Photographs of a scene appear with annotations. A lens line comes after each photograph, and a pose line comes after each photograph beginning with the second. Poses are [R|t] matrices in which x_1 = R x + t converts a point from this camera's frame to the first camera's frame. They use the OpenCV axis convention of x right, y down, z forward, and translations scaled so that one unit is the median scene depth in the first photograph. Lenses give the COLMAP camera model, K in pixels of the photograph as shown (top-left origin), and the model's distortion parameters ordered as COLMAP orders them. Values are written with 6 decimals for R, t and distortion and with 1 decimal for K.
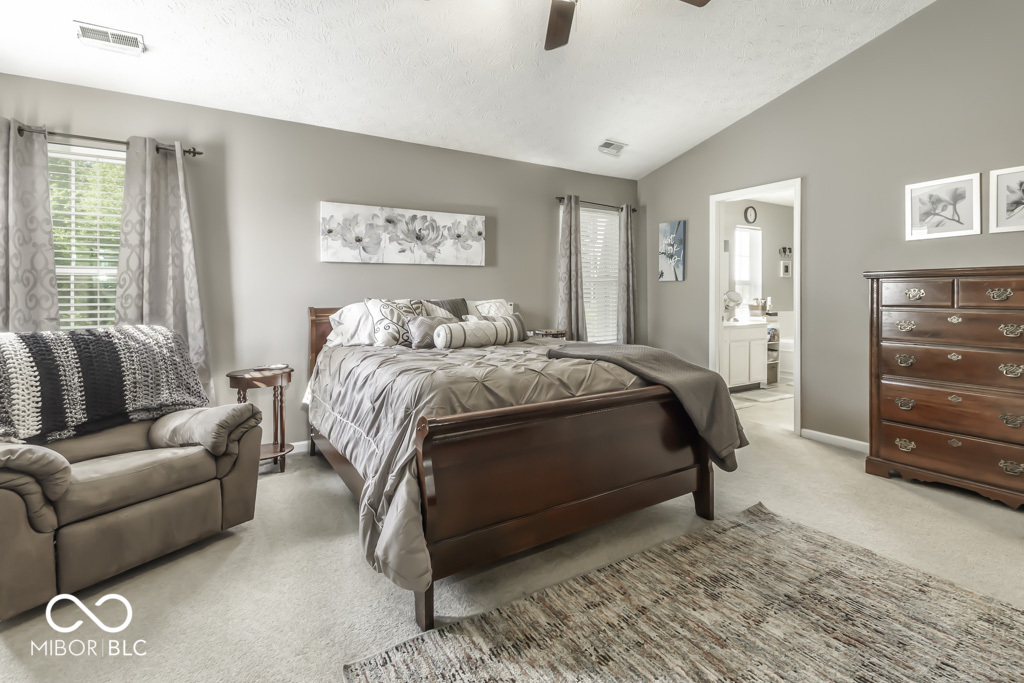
lens RADIAL K [[478.3, 0, 510.8], [0, 478.3, 300.6], [0, 0, 1]] dist [0.008457, 0.000548]
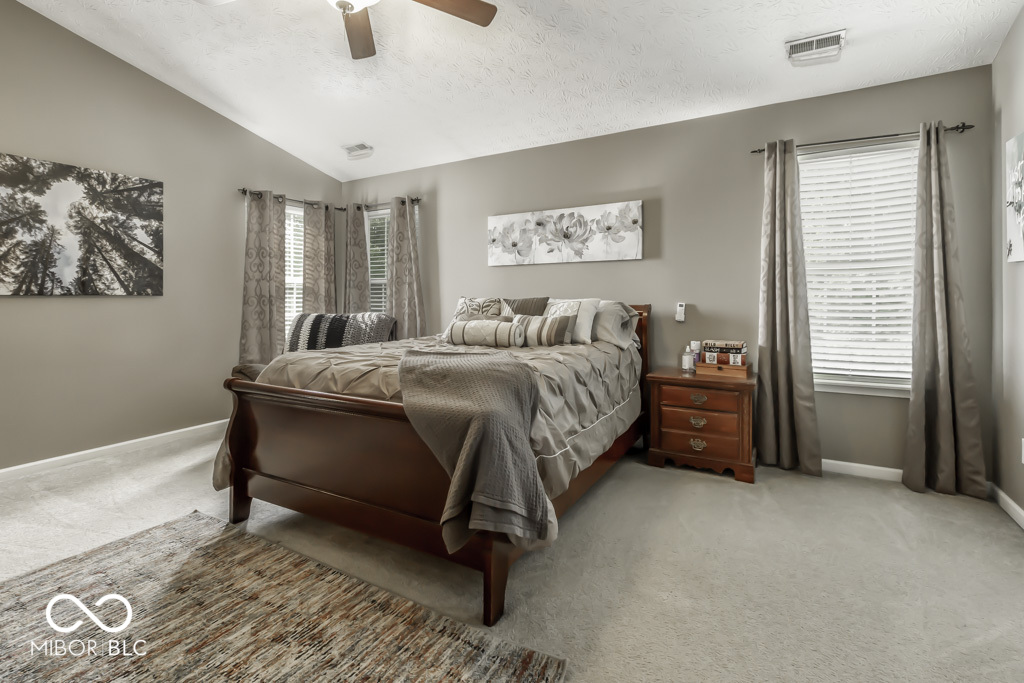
lens RADIAL K [[484.4, 0, 511.8], [0, 484.4, 287.4], [0, 0, 1]] dist [0.004447, 0.000554]
pose [[0.476529, -0.015559, -0.879021, 0.682016], [-0.008661, 0.999712, -0.022390, -0.001412], [0.879116, 0.018283, 0.476257, 0.456067]]
